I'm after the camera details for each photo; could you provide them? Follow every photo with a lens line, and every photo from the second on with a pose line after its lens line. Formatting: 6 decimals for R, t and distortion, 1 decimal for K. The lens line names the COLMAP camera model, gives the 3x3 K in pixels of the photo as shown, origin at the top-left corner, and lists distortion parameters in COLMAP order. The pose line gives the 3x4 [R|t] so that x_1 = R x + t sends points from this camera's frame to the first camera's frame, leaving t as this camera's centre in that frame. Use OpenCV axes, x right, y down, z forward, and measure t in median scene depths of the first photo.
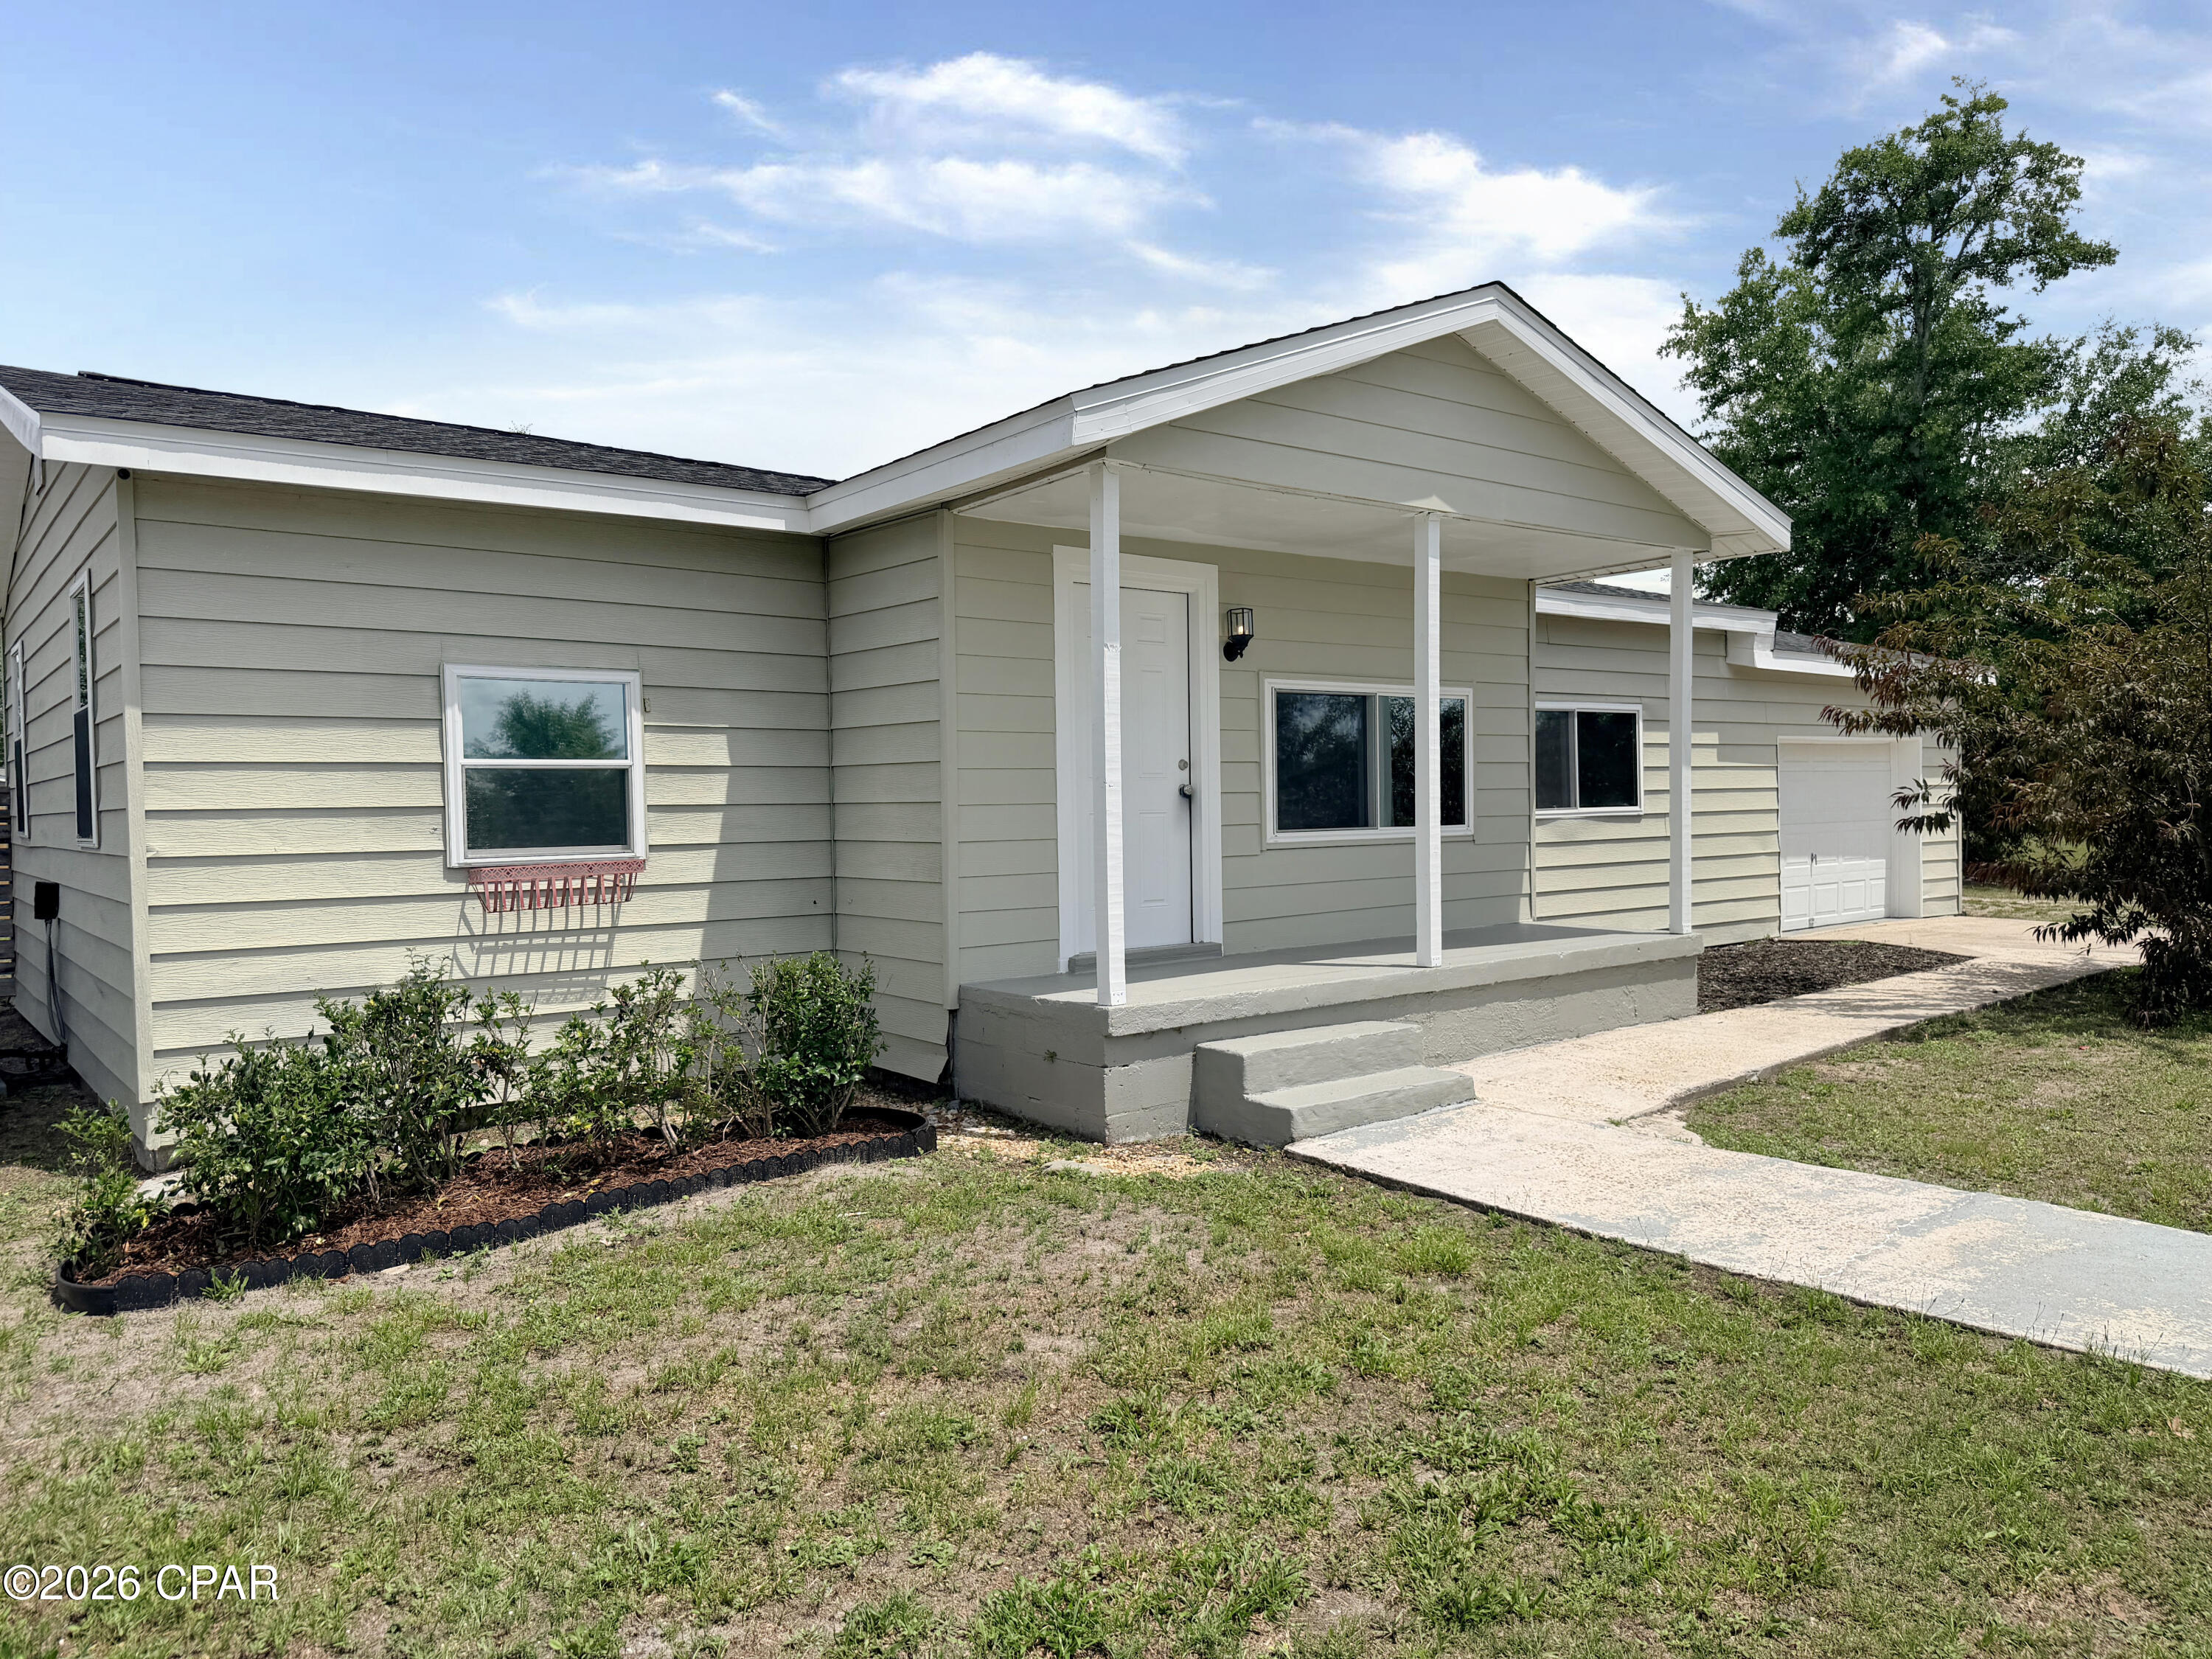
lens RADIAL K [[1538.5, 0, 1094.8], [0, 1538.5, 848.2], [0, 0, 1]] dist [0.116477, -0.167147]
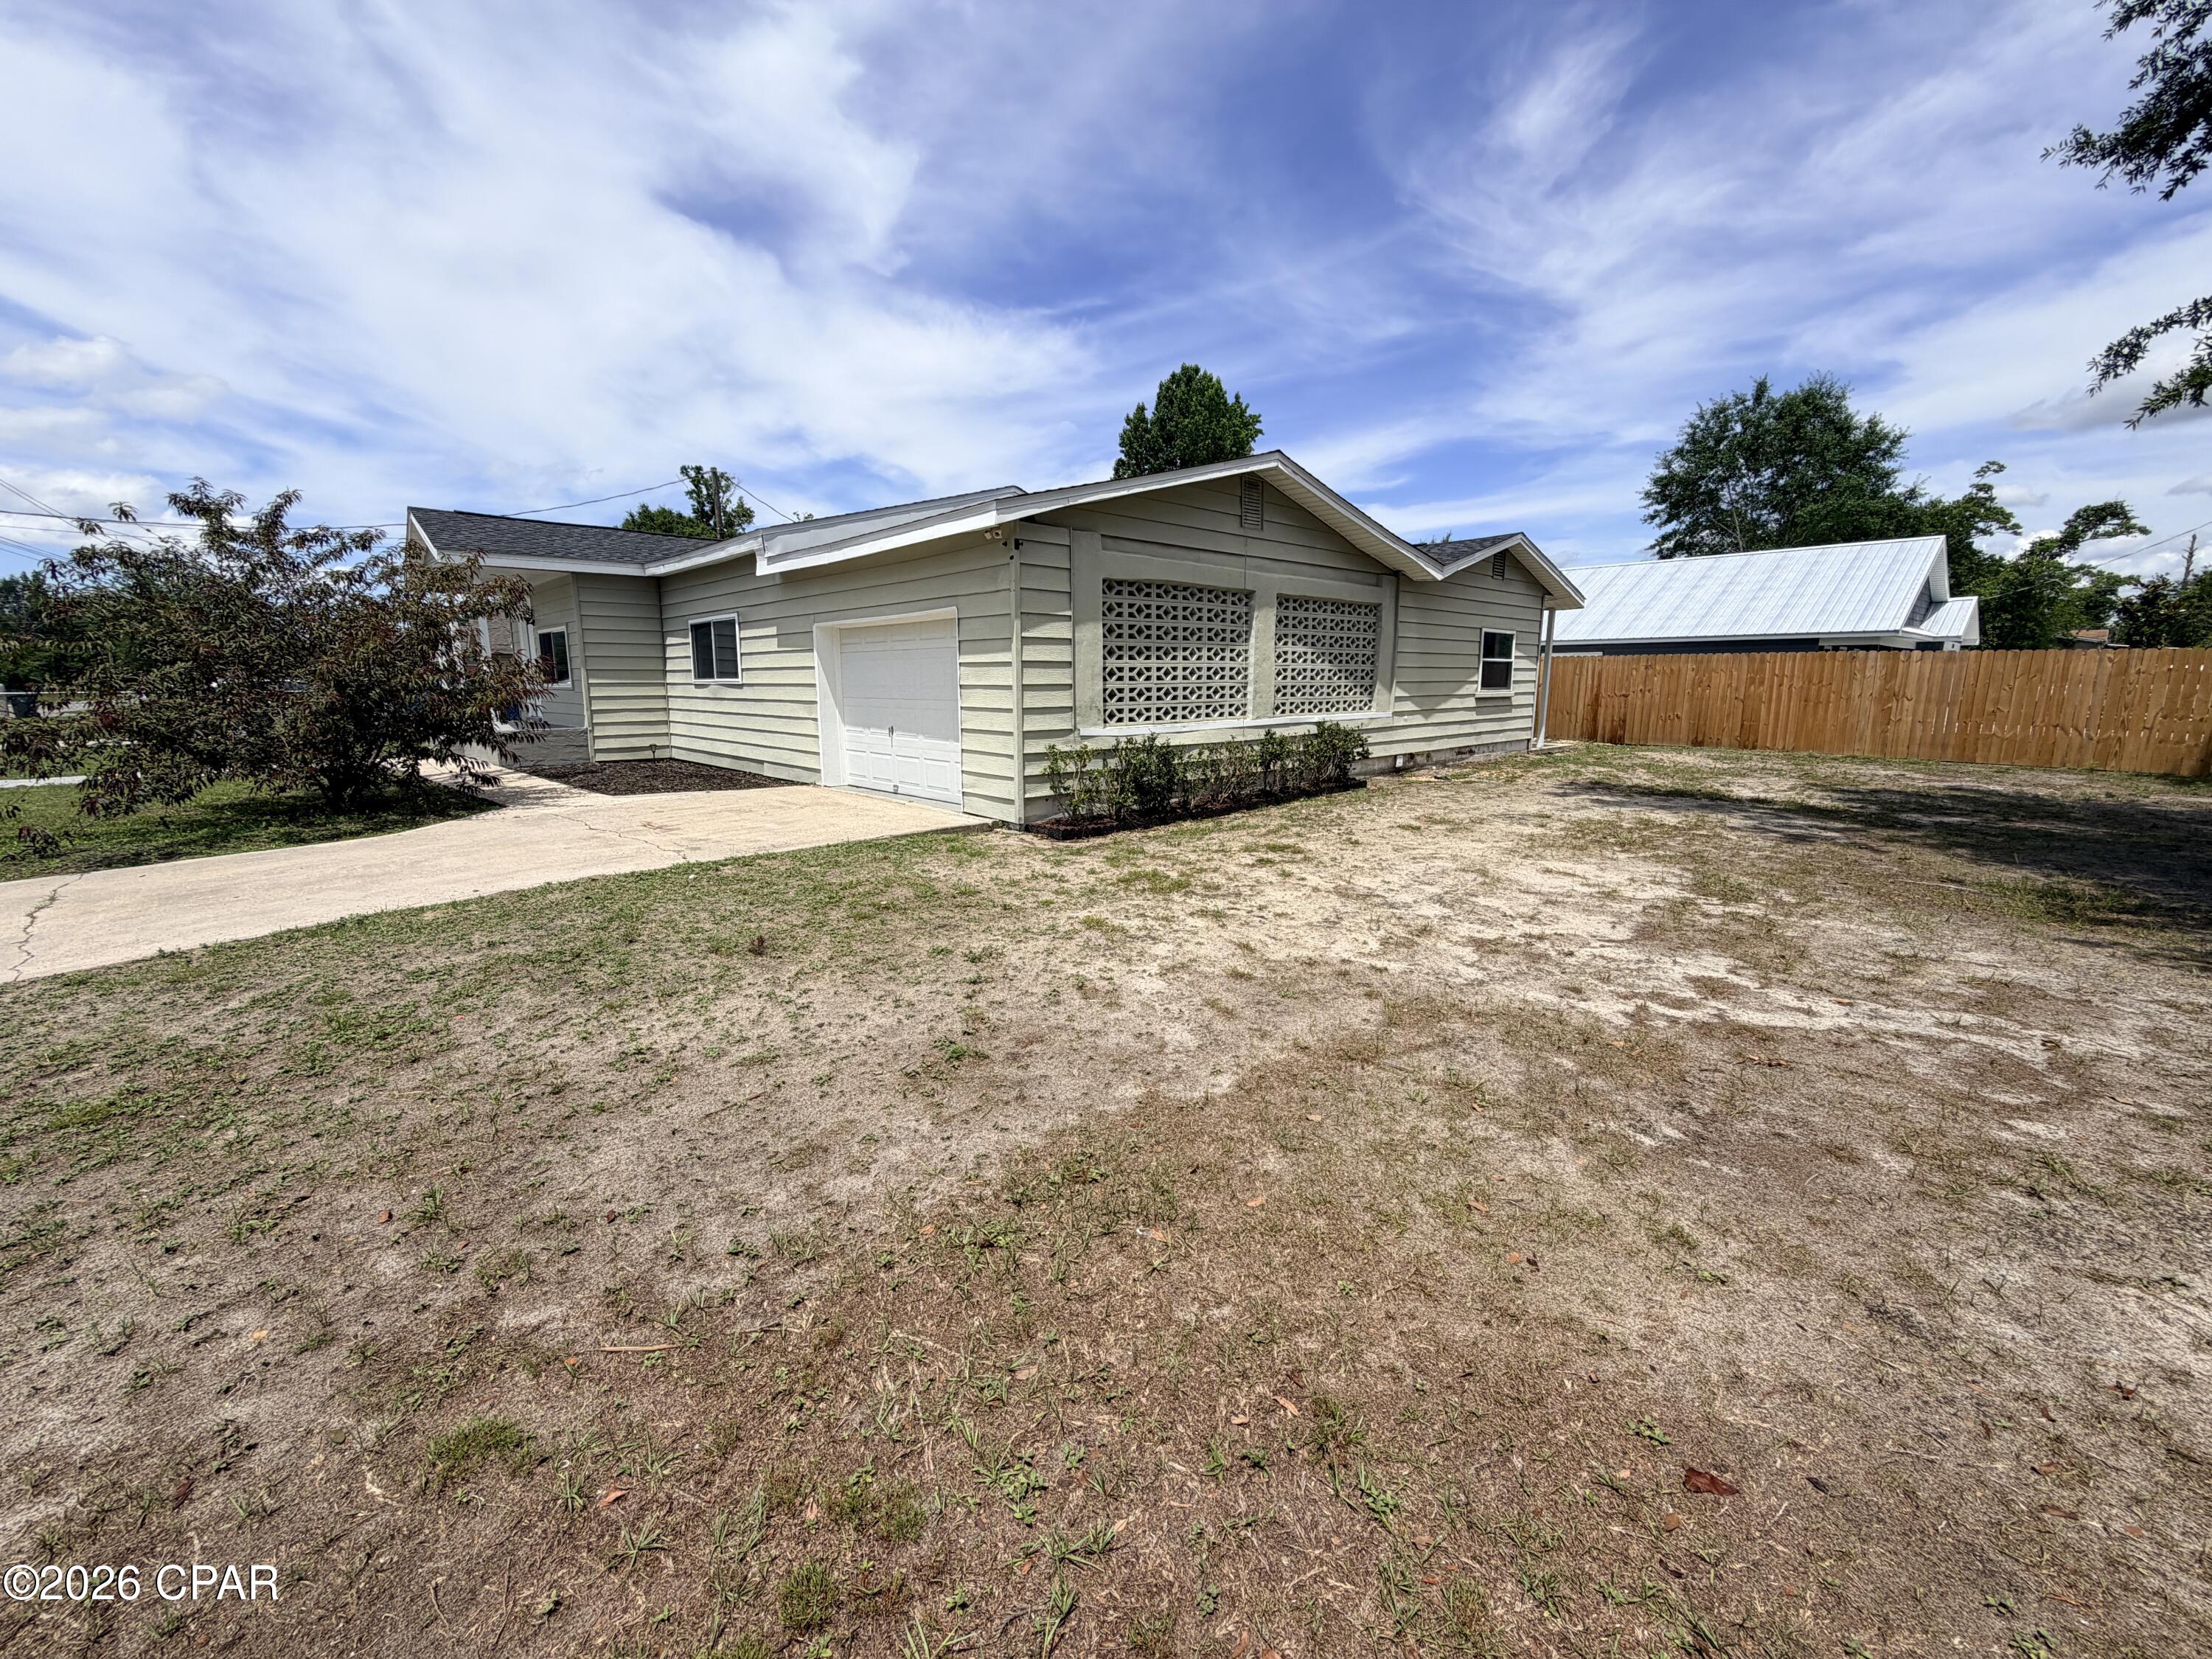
lens RADIAL K [[888.4, 0, 1112.0], [0, 888.4, 822.8], [0, 0, 1]] dist [0.000890, 0.000017]
pose [[0.093437, 0.179158, -0.979373, 2.253779], [-0.026966, 0.983771, 0.177390, -0.091448], [0.995260, 0.009835, 0.096751, 2.222014]]
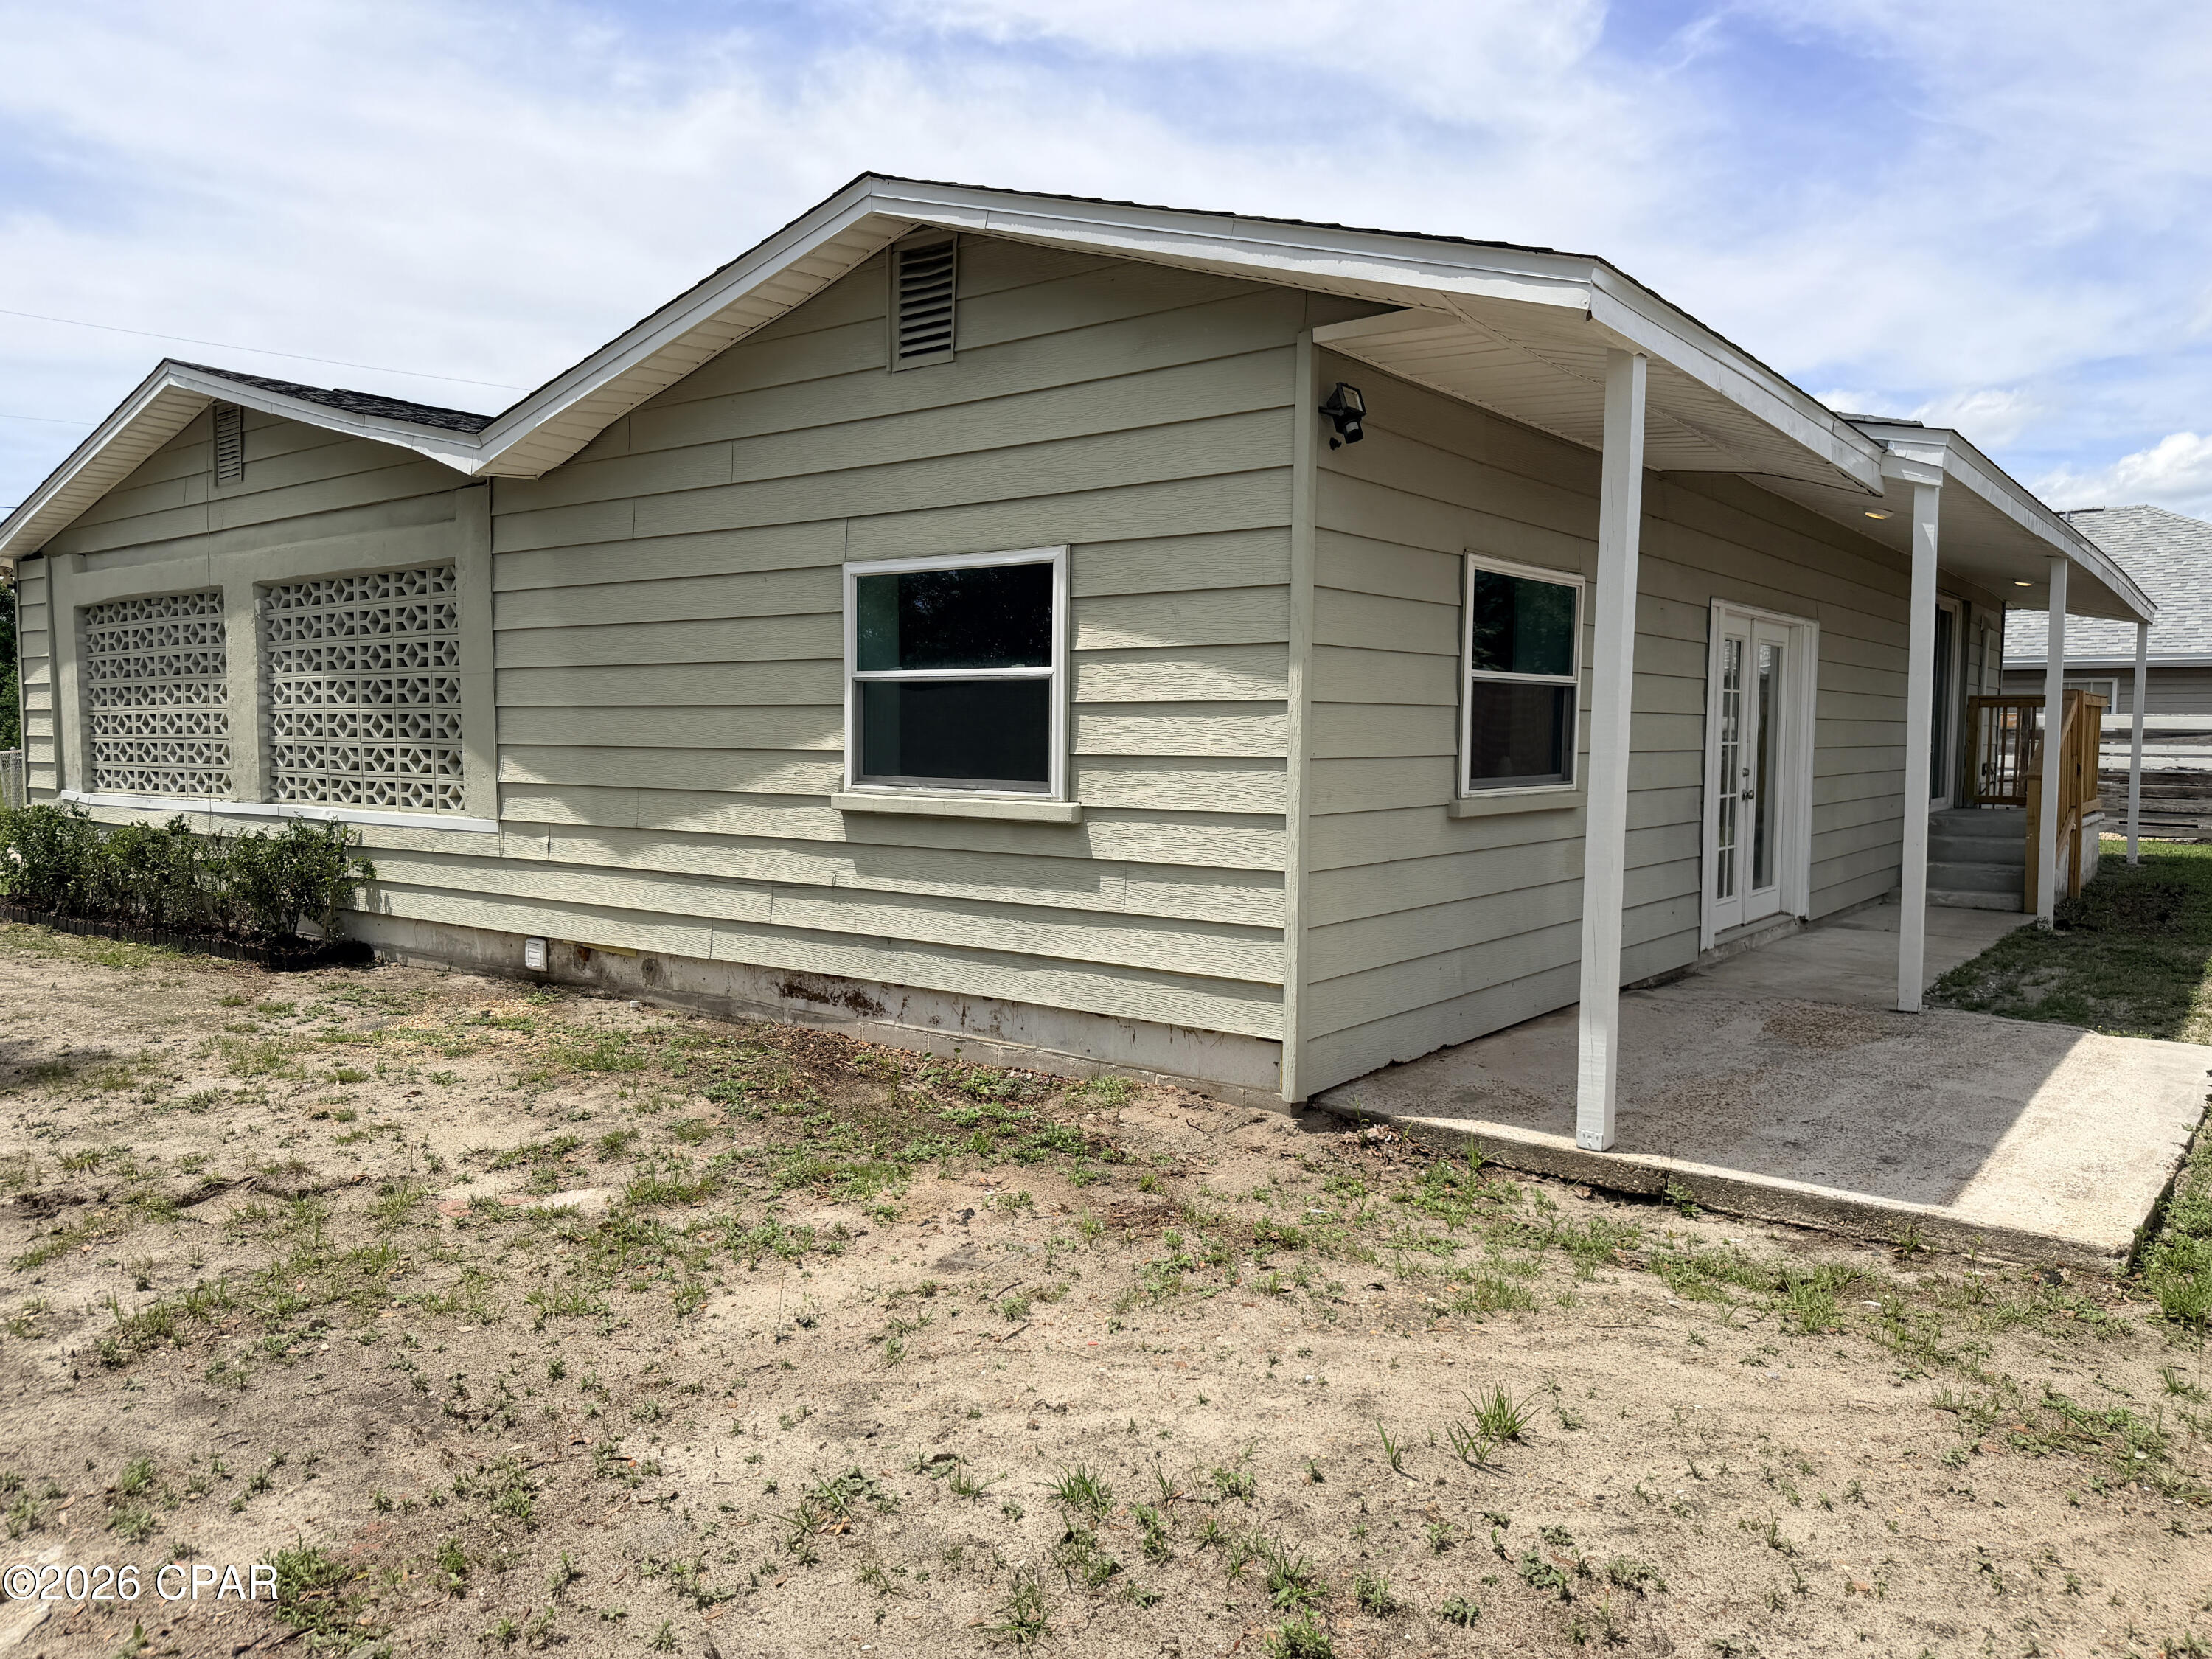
lens RADIAL K [[1589.3, 0, 1106.0], [0, 1589.3, 829.5], [0, 0, 1]] dist [0.073085, -0.124211]
pose [[-0.968954, 0.015218, -0.246771, 0.563059], [-0.004316, 0.996911, 0.078424, -0.102221], [0.247202, 0.077054, -0.965895, 4.076616]]
